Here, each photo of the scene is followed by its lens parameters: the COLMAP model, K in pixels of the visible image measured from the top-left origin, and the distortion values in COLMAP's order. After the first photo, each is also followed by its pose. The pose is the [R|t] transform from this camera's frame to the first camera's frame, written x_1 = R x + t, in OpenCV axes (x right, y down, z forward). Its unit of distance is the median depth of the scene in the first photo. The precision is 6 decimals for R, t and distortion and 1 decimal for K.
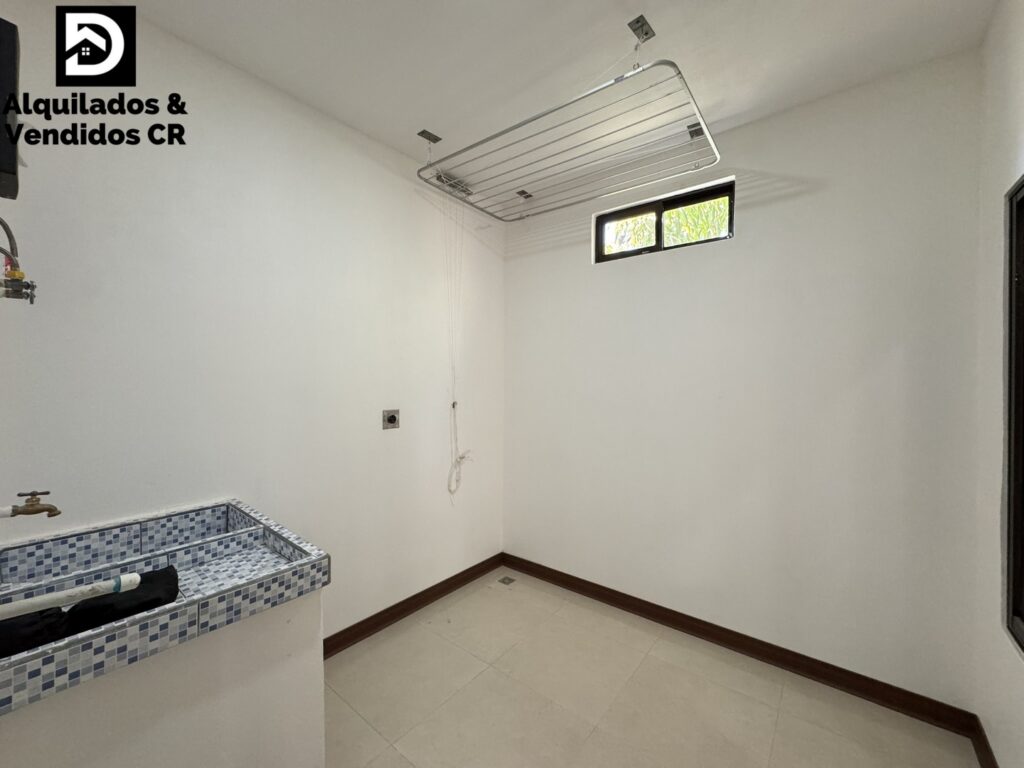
lens RADIAL K [[412.1, 0, 509.8], [0, 412.1, 384.8], [0, 0, 1]] dist [0.000853, 0.000560]
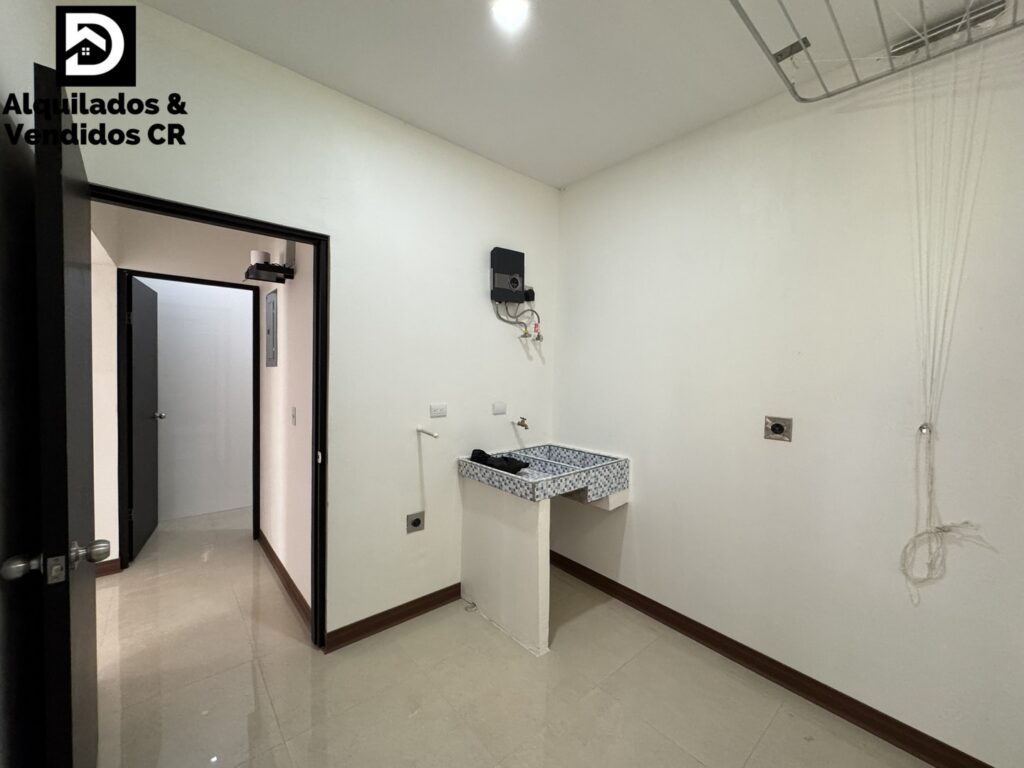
lens RADIAL K [[412.1, 0, 509.8], [0, 412.1, 384.8], [0, 0, 1]] dist [0.000853, 0.000560]
pose [[-0.185855, 0.024874, -0.982262, 1.199928], [-0.037969, 0.998751, 0.032476, -0.017214], [0.981843, 0.043332, -0.184679, 1.252889]]
